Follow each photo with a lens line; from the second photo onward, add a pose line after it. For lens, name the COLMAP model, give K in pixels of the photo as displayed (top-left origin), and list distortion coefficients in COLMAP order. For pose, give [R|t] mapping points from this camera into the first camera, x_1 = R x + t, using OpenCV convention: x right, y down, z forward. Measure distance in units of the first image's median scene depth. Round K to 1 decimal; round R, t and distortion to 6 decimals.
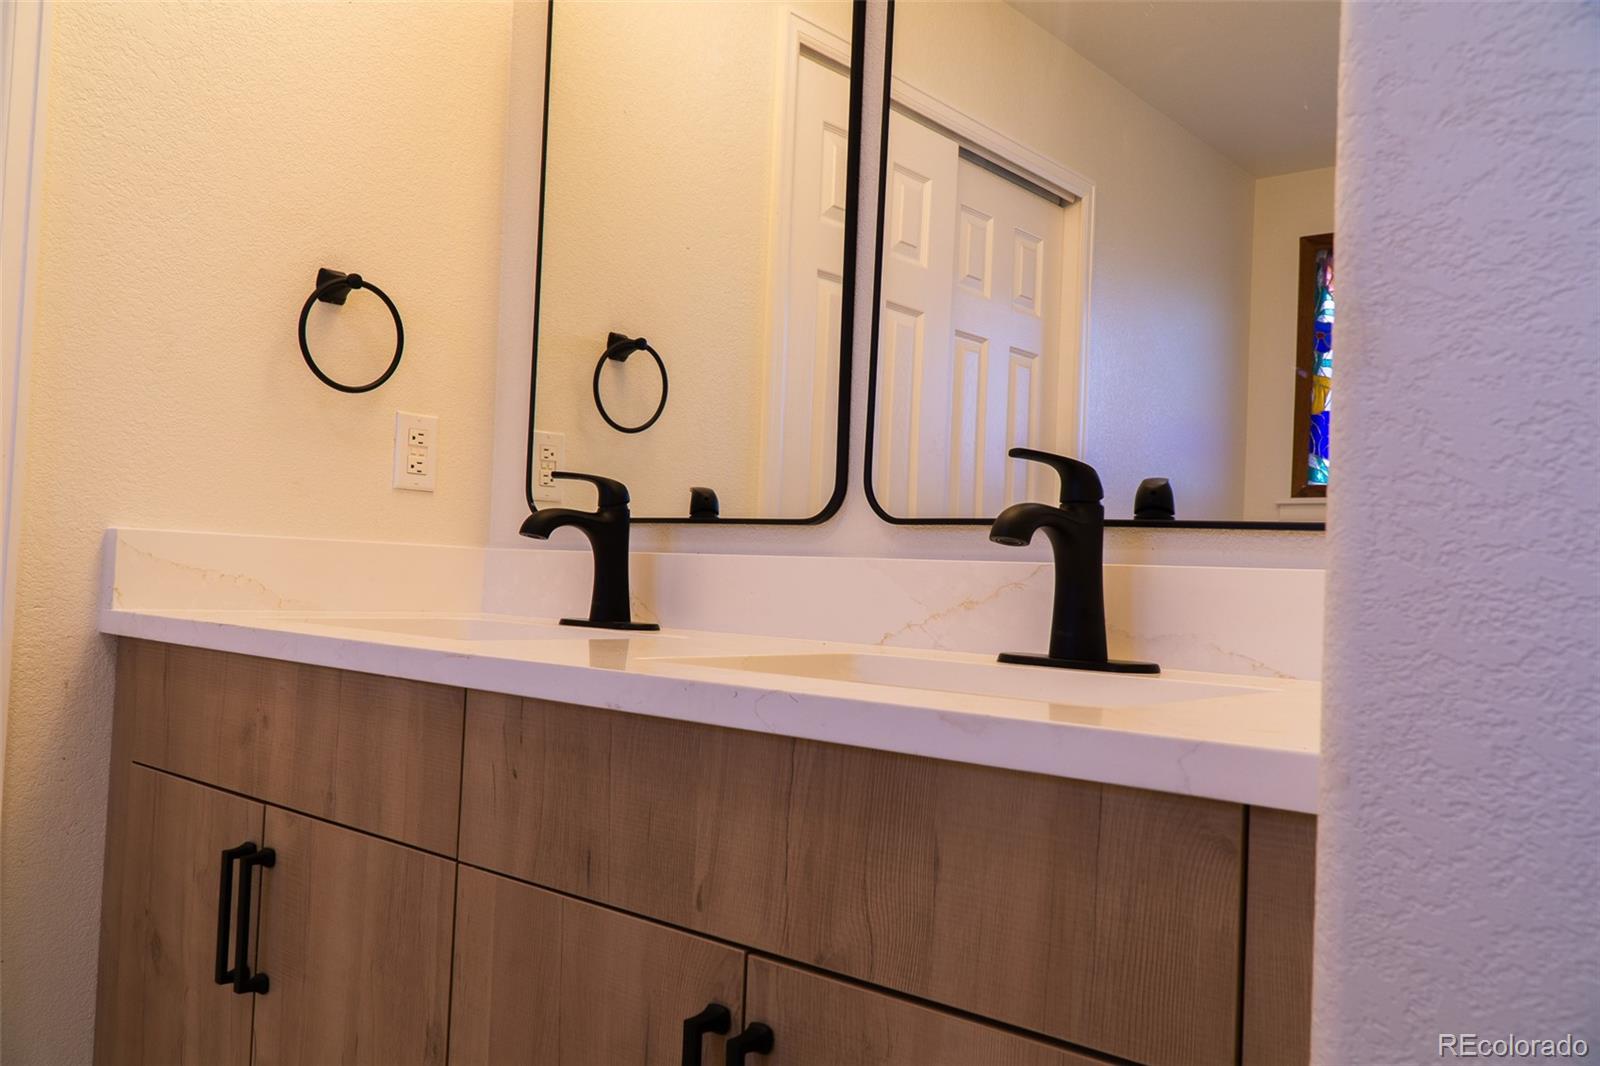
lens RADIAL K [[1263.9, 0, 800.0], [0, 1263.9, 533.0], [0, 0, 1]] dist [-0.001046, -0.008785]
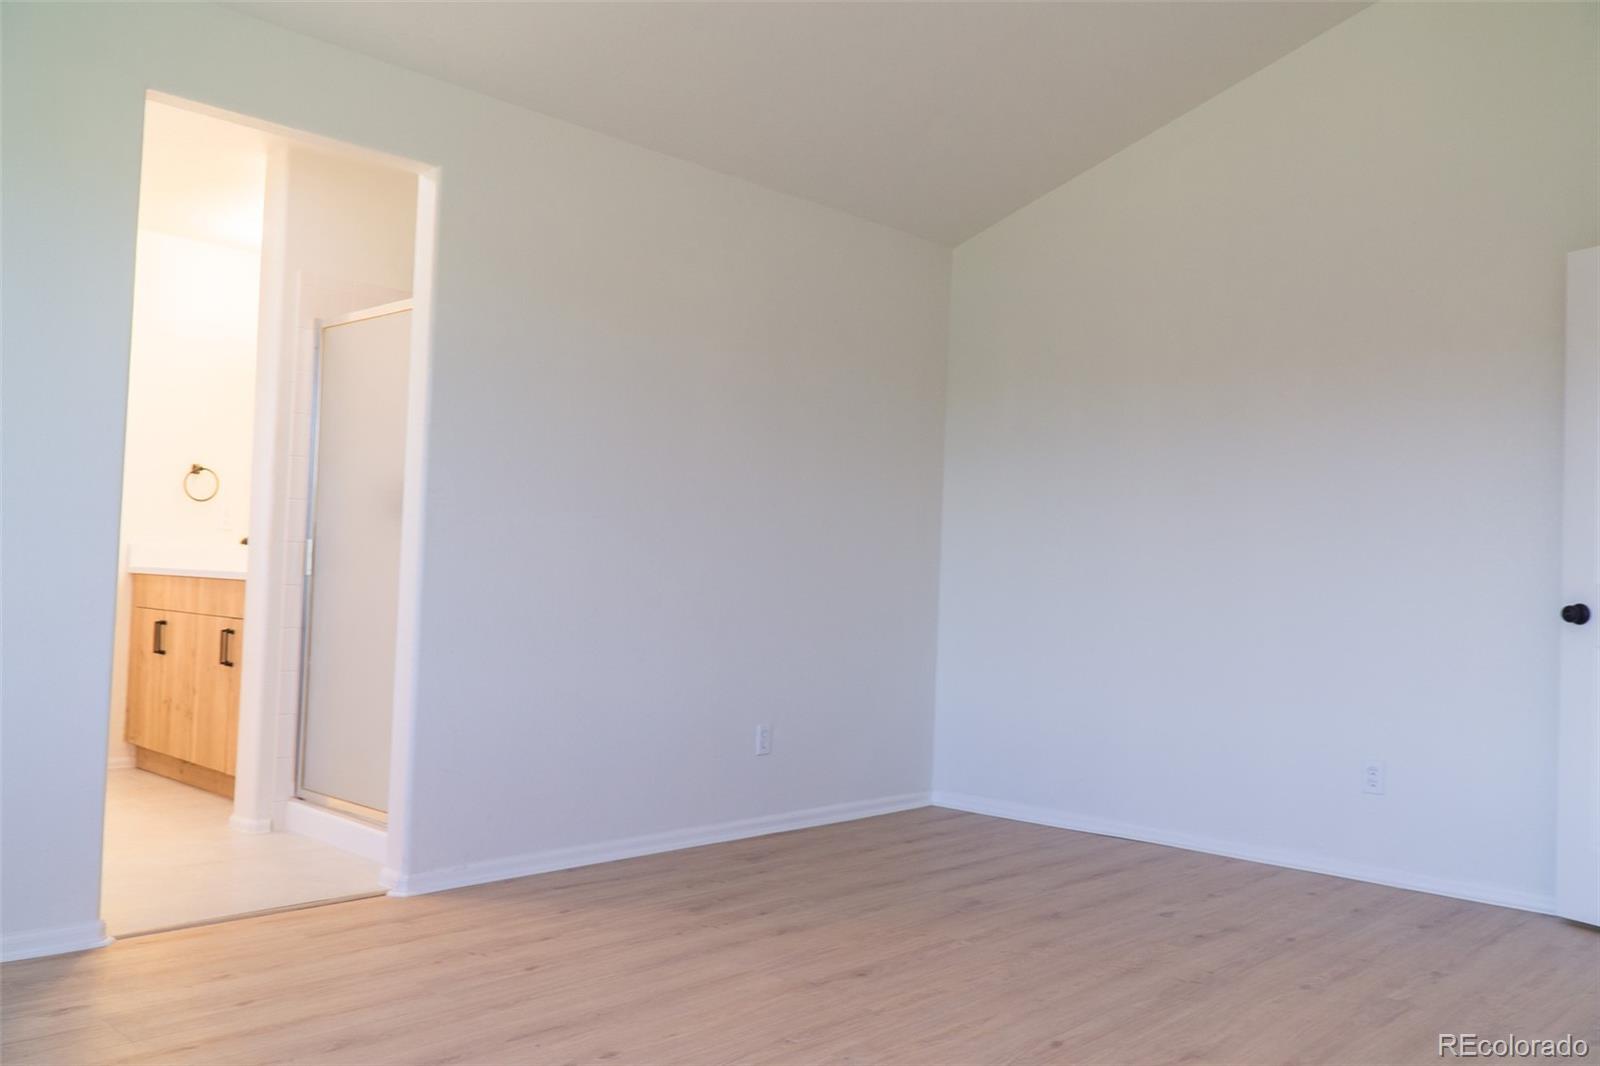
lens RADIAL K [[1263.9, 0, 800.0], [0, 1263.9, 533.0], [0, 0, 1]] dist [-0.001046, -0.008785]
pose [[0.999468, -0.006748, -0.031913, 1.800132], [0.007111, 0.999911, 0.011262, -0.075311], [0.031835, -0.011483, 0.999427, -3.086620]]
